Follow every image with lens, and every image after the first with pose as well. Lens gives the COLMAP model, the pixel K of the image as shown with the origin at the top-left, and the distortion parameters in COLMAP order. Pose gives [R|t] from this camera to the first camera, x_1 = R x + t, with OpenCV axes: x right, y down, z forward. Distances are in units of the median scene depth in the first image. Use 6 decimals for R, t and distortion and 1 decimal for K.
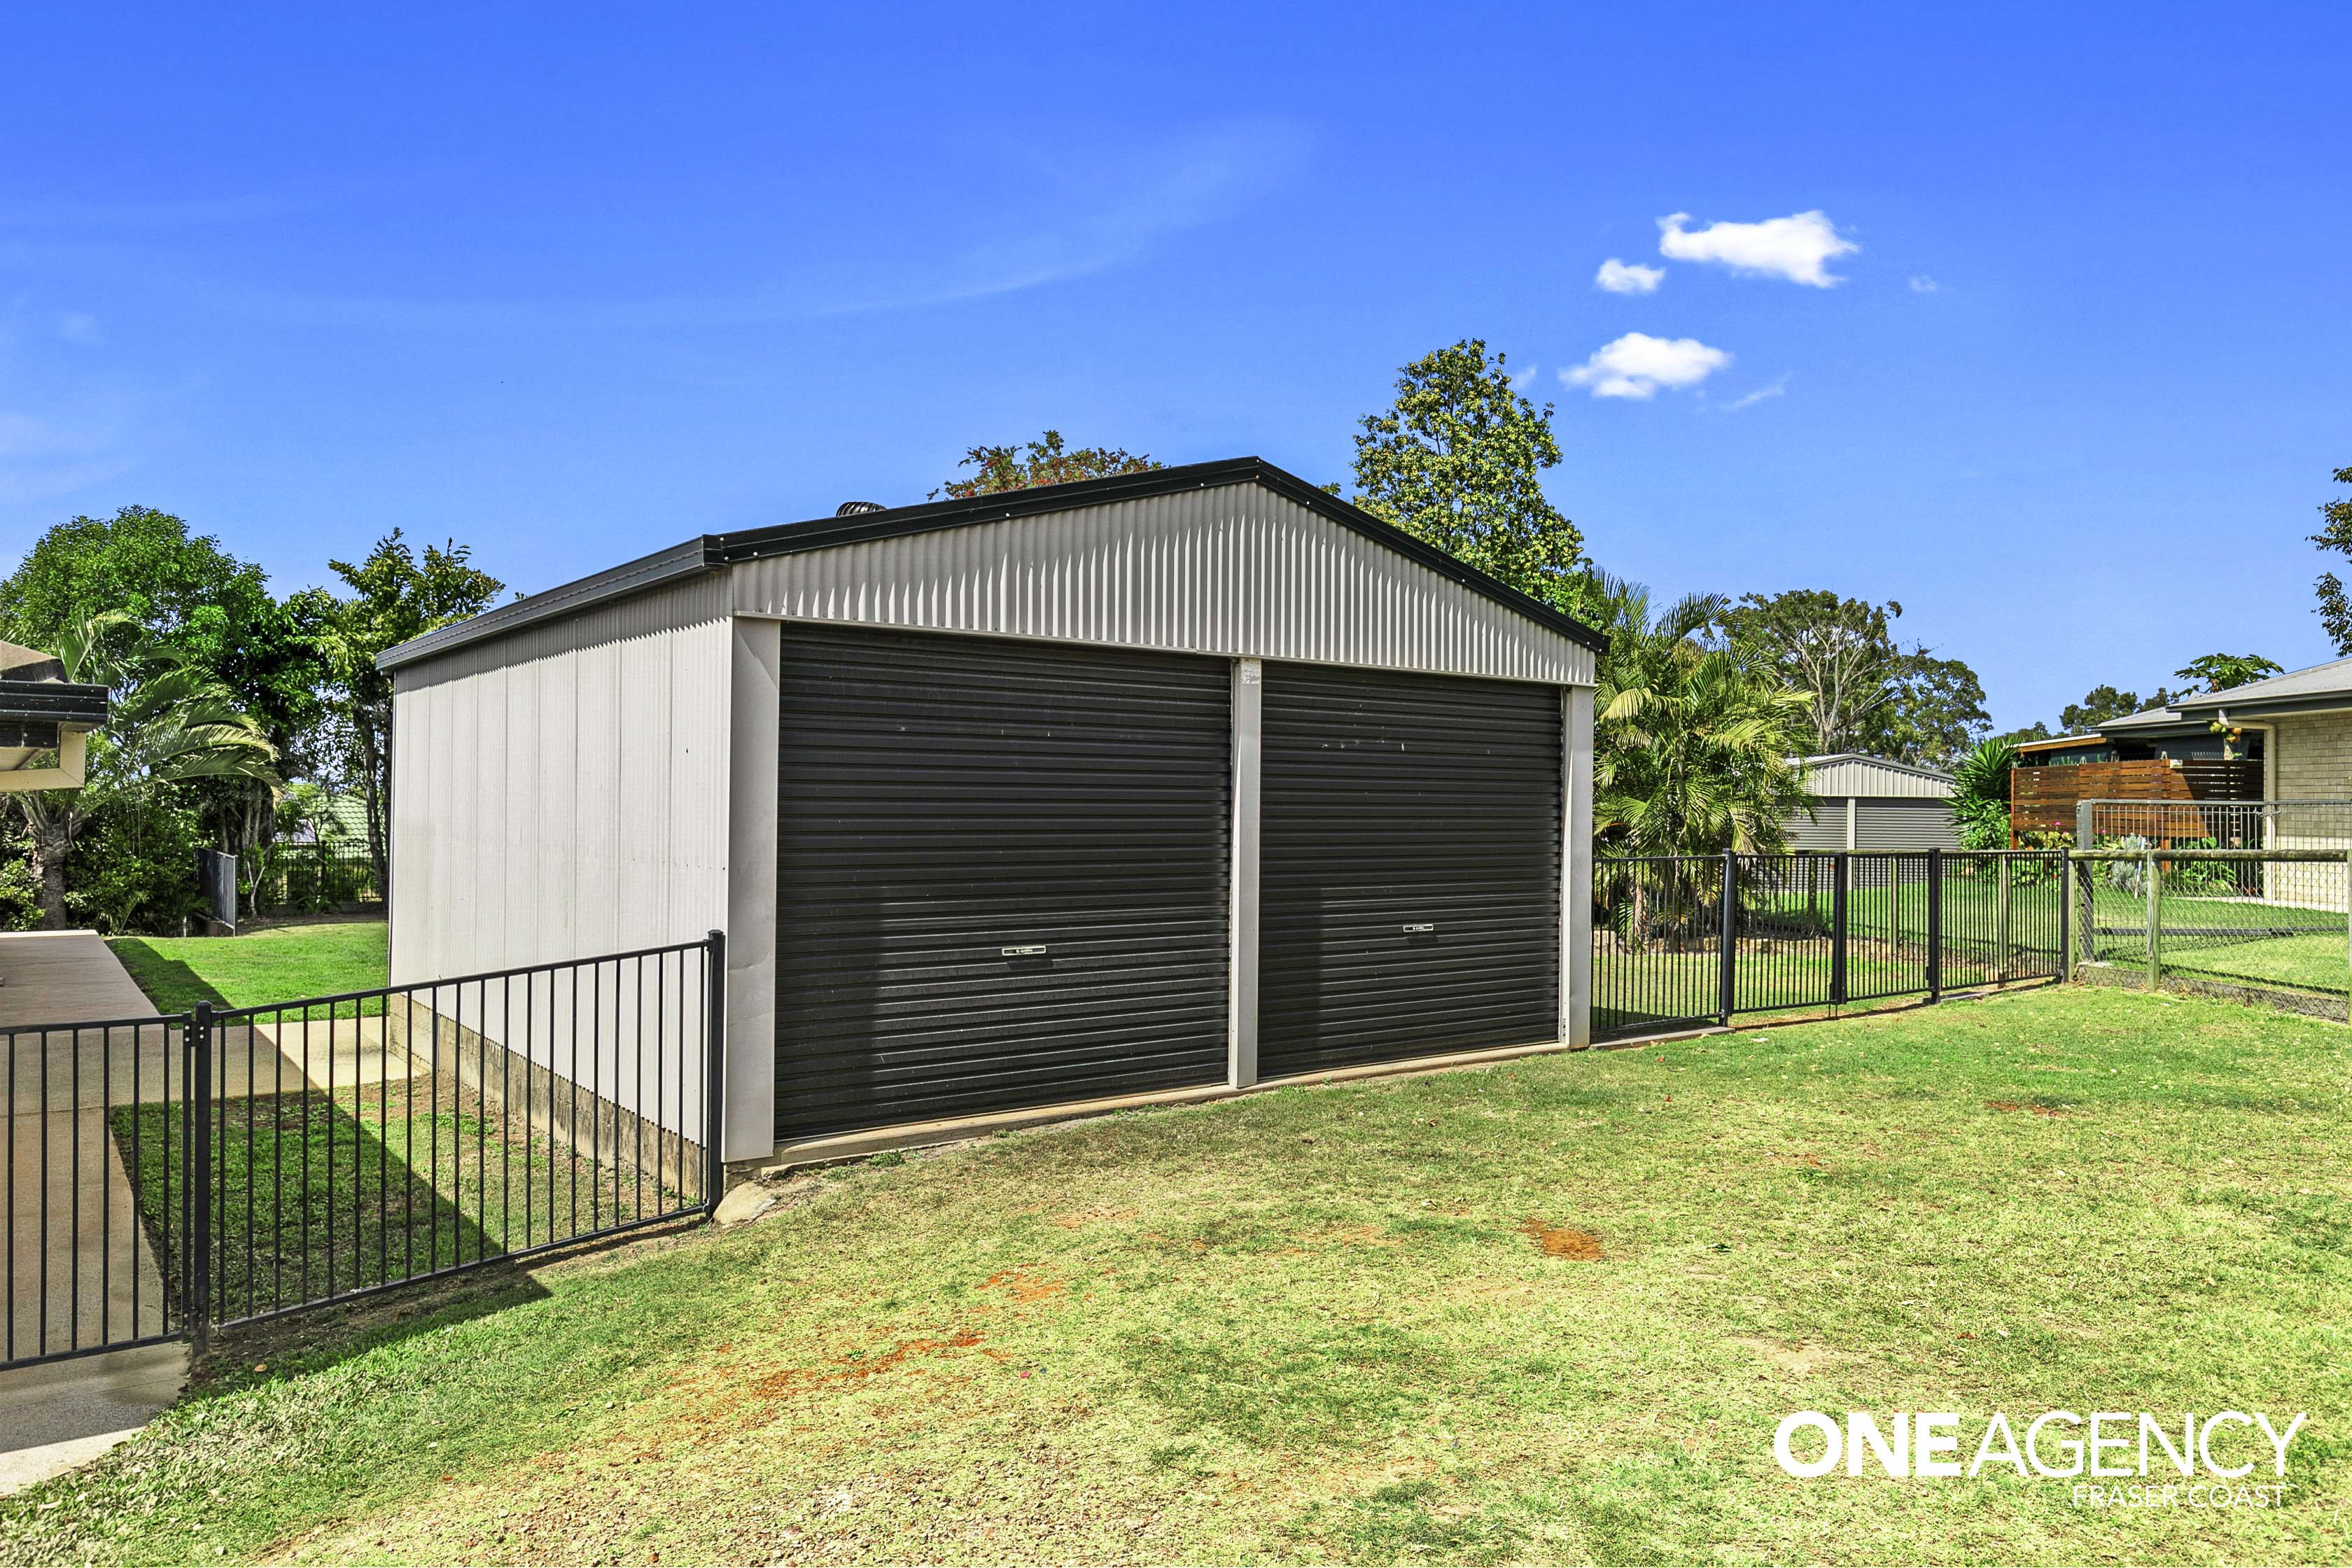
lens RADIAL K [[1568.3, 0, 1173.7], [0, 1568.3, 791.9], [0, 0, 1]] dist [0.018966, 0.002910]
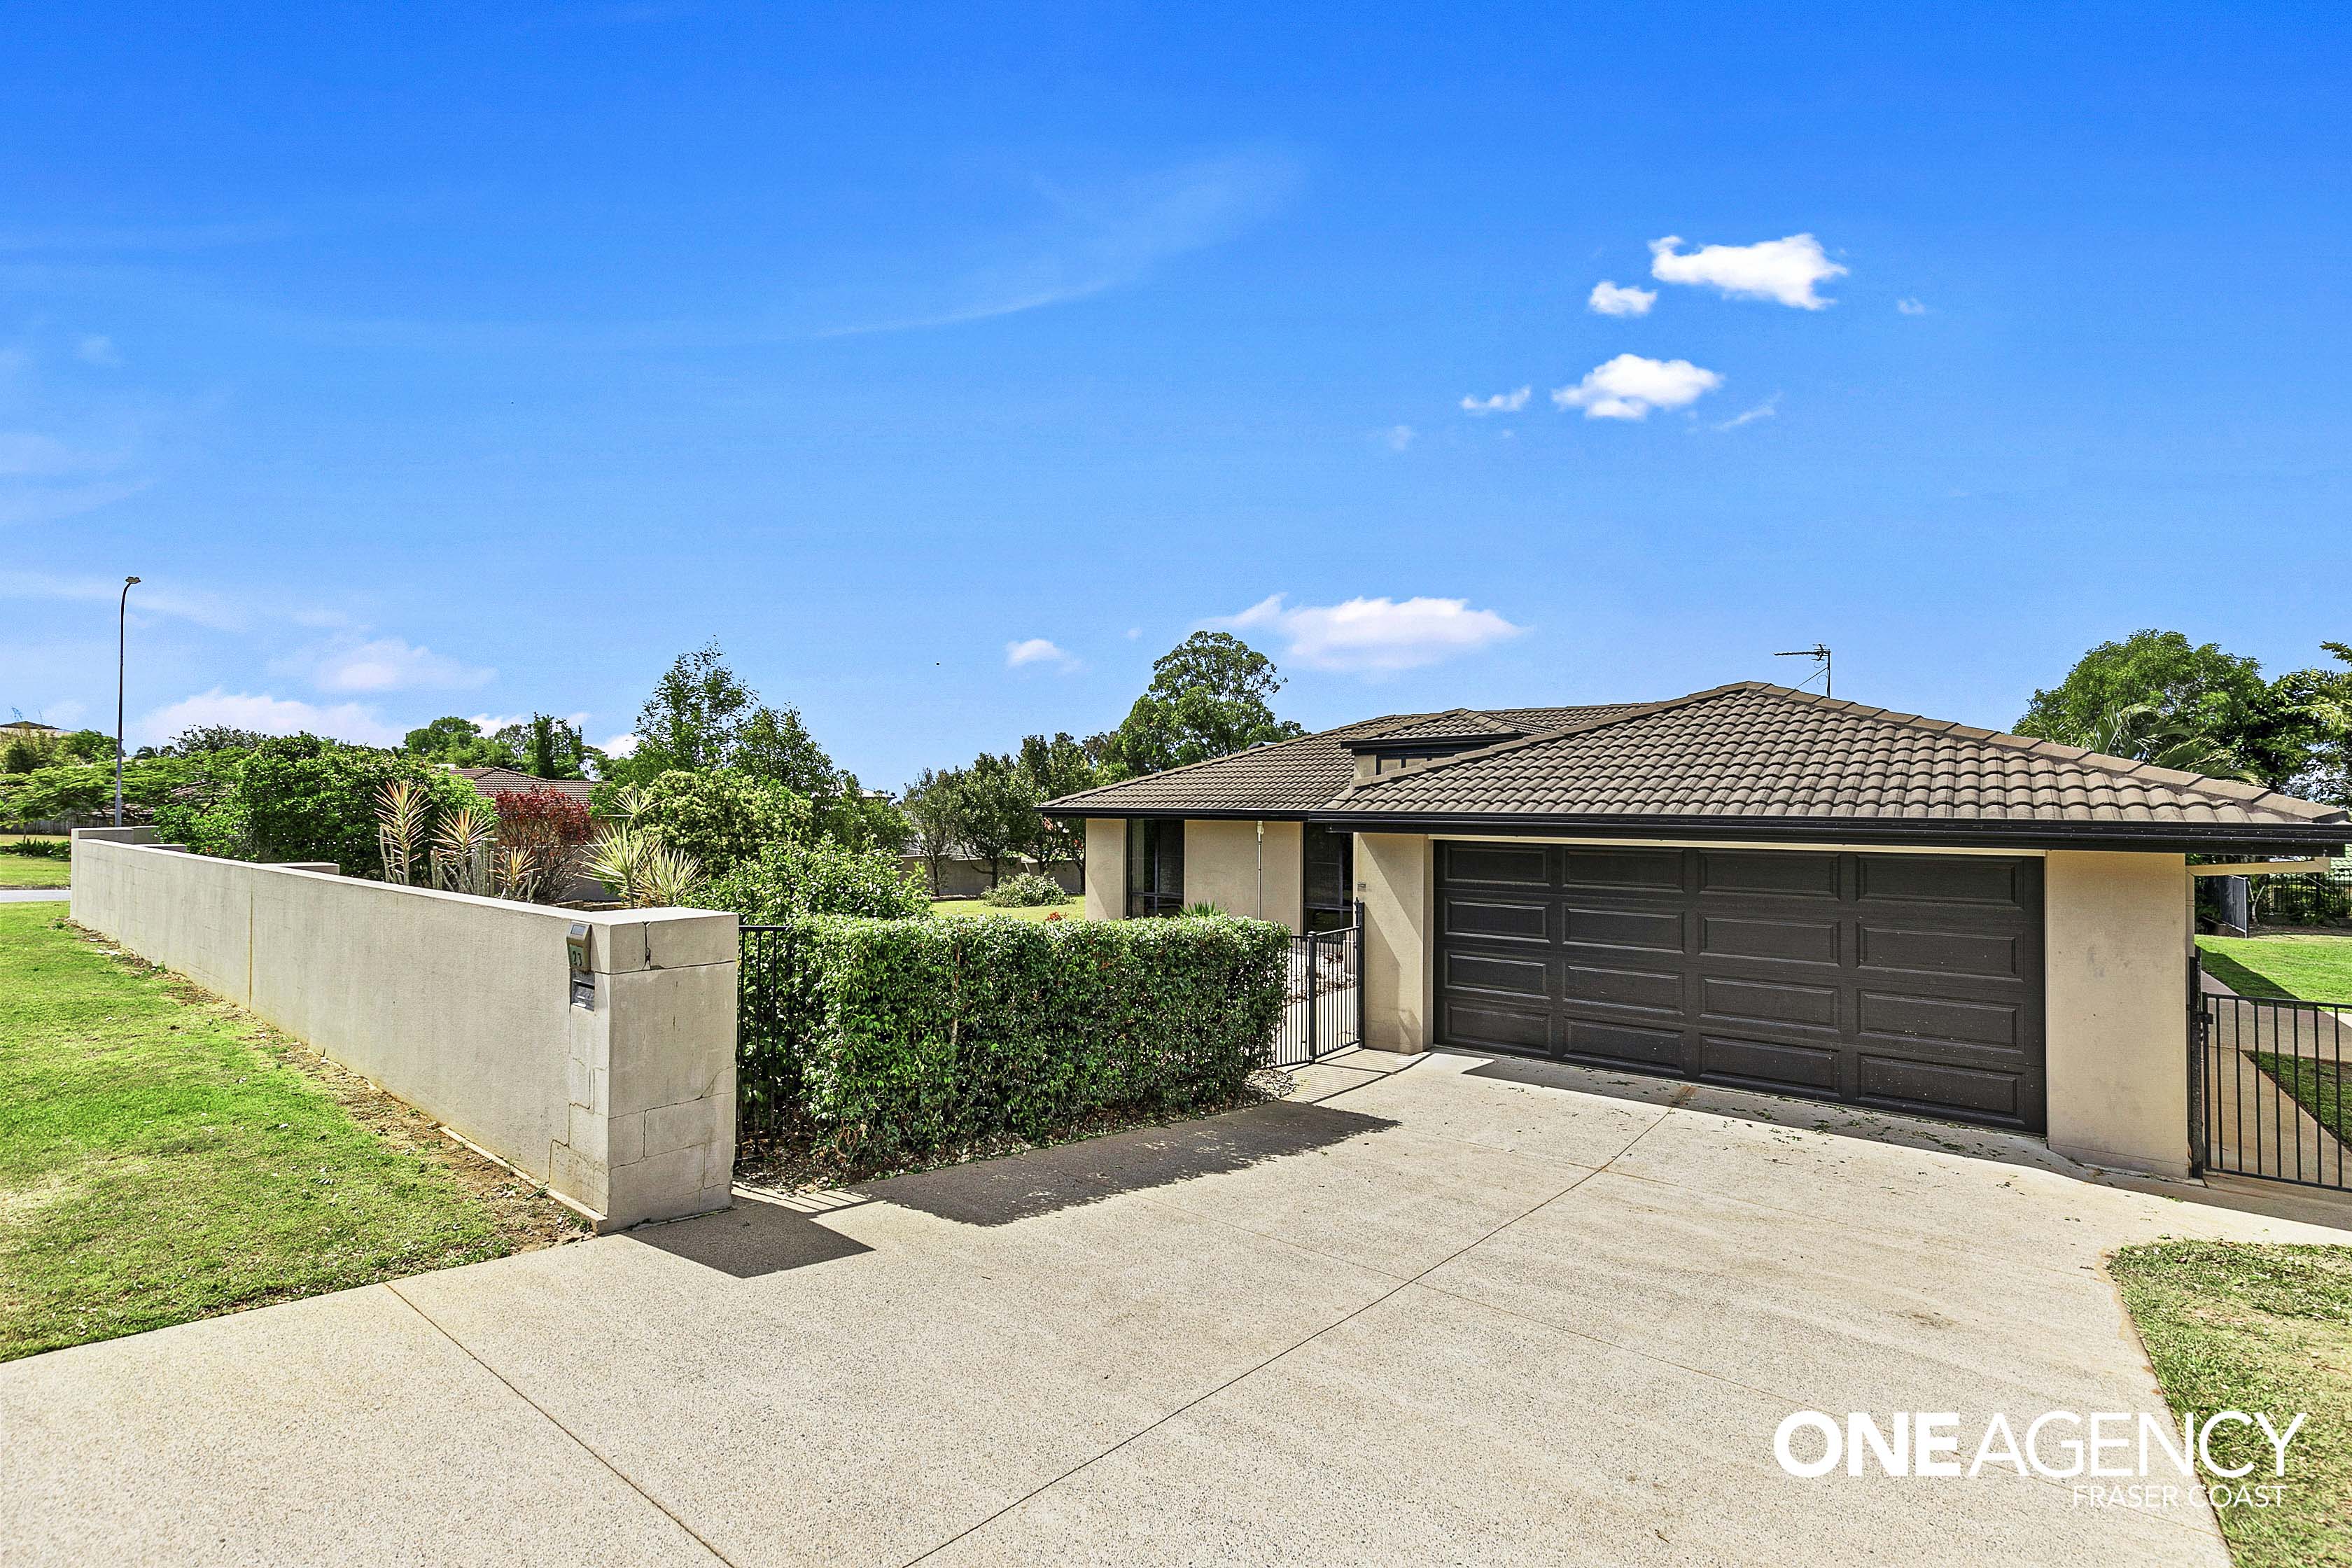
lens RADIAL K [[1053.1, 0, 1178.0], [0, 1053.1, 771.1], [0, 0, 1]] dist [0.010743, -0.002547]
pose [[0.282538, -0.033323, -0.958677, 0.020778], [-0.000908, 0.999387, -0.035006, -0.016988], [0.959256, 0.010761, 0.282335, -0.132299]]
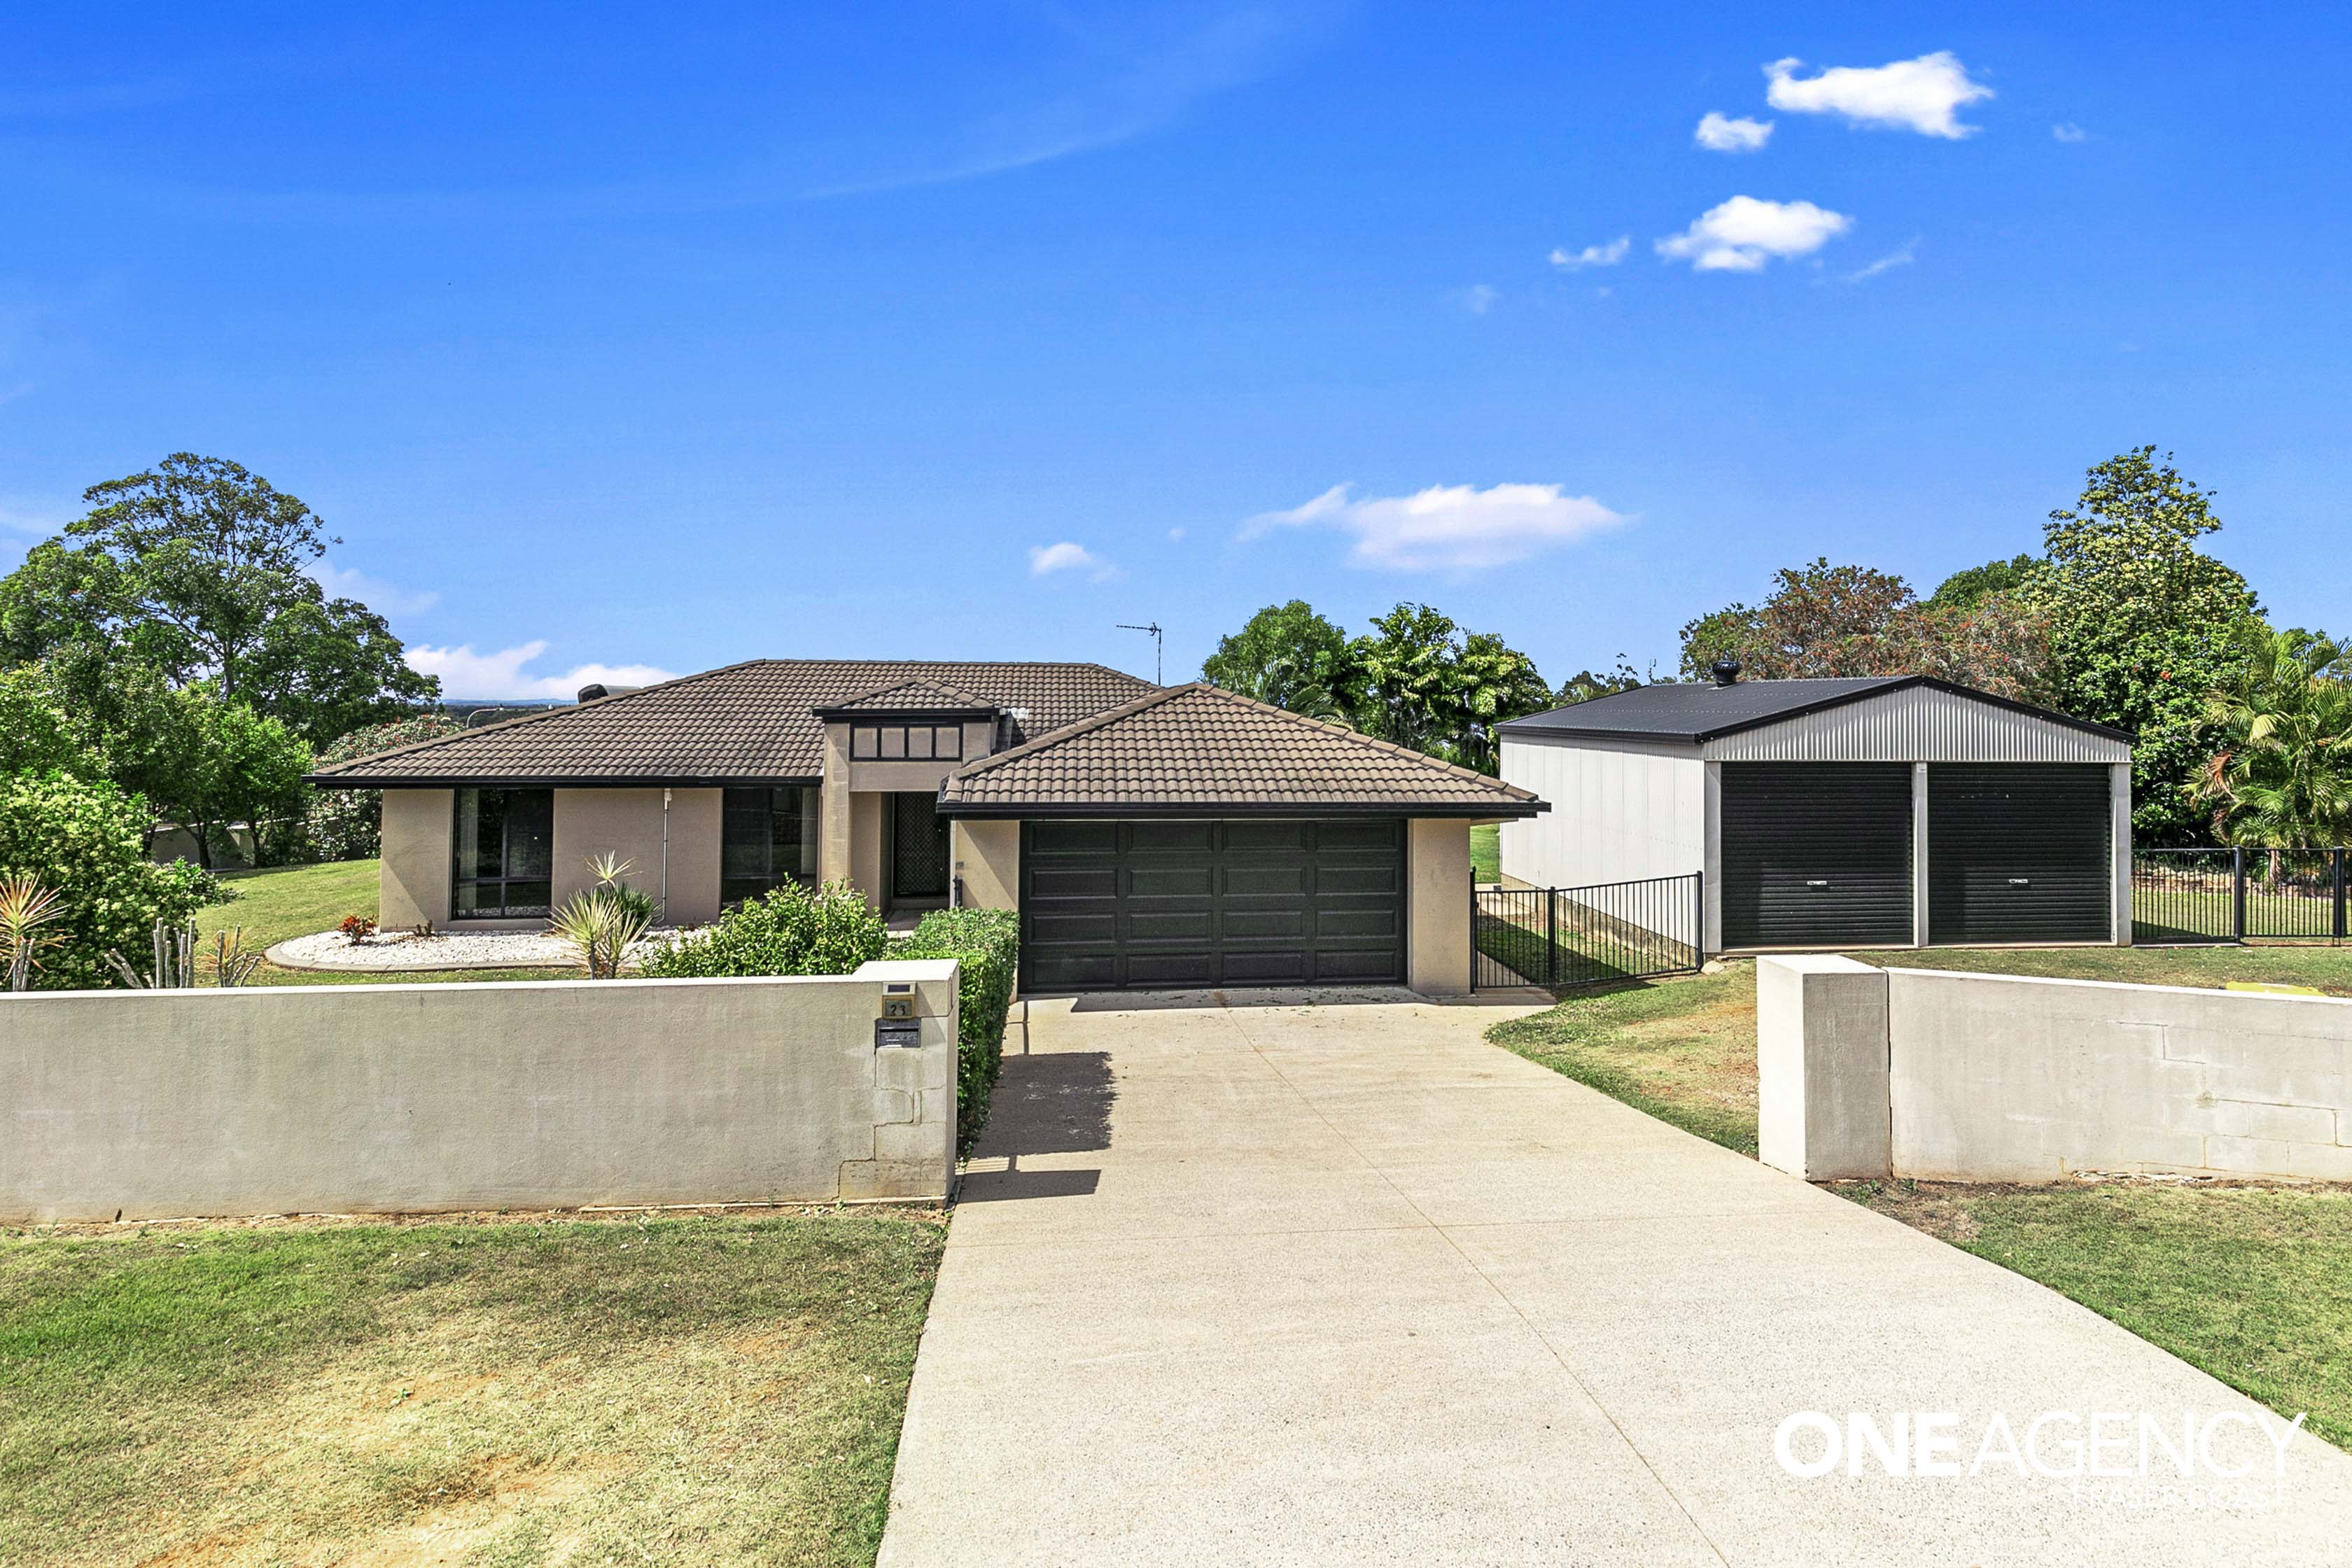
lens RADIAL K [[1226.7, 0, 1243.3], [0, 1226.7, 661.5], [0, 0, 1]] dist [-0.000422, 0.002361]
pose [[0.872263, -0.020680, -0.488599, 0.019495], [0.001057, 0.999183, -0.040402, -0.048216], [0.489036, 0.034724, 0.871572, -0.324490]]
